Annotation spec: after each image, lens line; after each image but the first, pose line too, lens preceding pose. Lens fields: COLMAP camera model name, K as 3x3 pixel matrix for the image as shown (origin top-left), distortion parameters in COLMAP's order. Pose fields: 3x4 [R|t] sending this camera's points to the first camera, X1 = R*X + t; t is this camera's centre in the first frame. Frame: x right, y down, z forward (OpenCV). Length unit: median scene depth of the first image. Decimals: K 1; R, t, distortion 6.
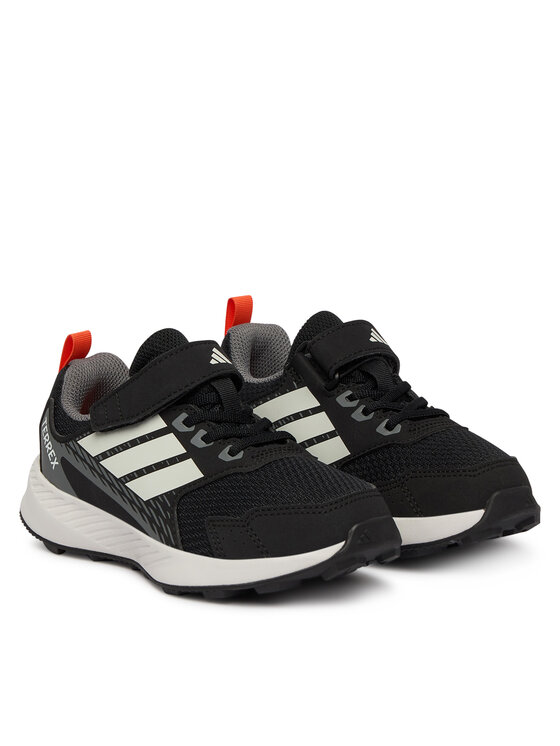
lens RADIAL K [[2722.8, 0, 280.0], [0, 2722.8, 373.0], [0, 0, 1]] dist [-1.478435, 0.107224]
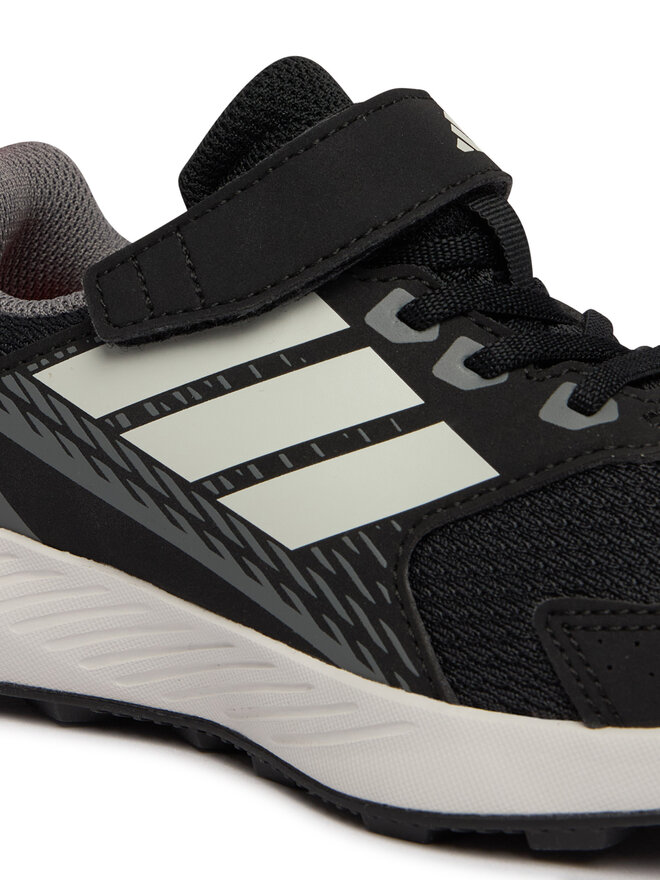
lens RADIAL K [[2482.0, 0, 330.0], [0, 2482.0, 440.0], [0, 0, 1]] dist [-0.420690, 0.510405]
pose [[0.949947, 0.001008, 0.312410, -0.141126], [-0.011215, 0.999460, 0.030877, 0.024228], [-0.312210, -0.032835, 0.949445, 0.708367]]
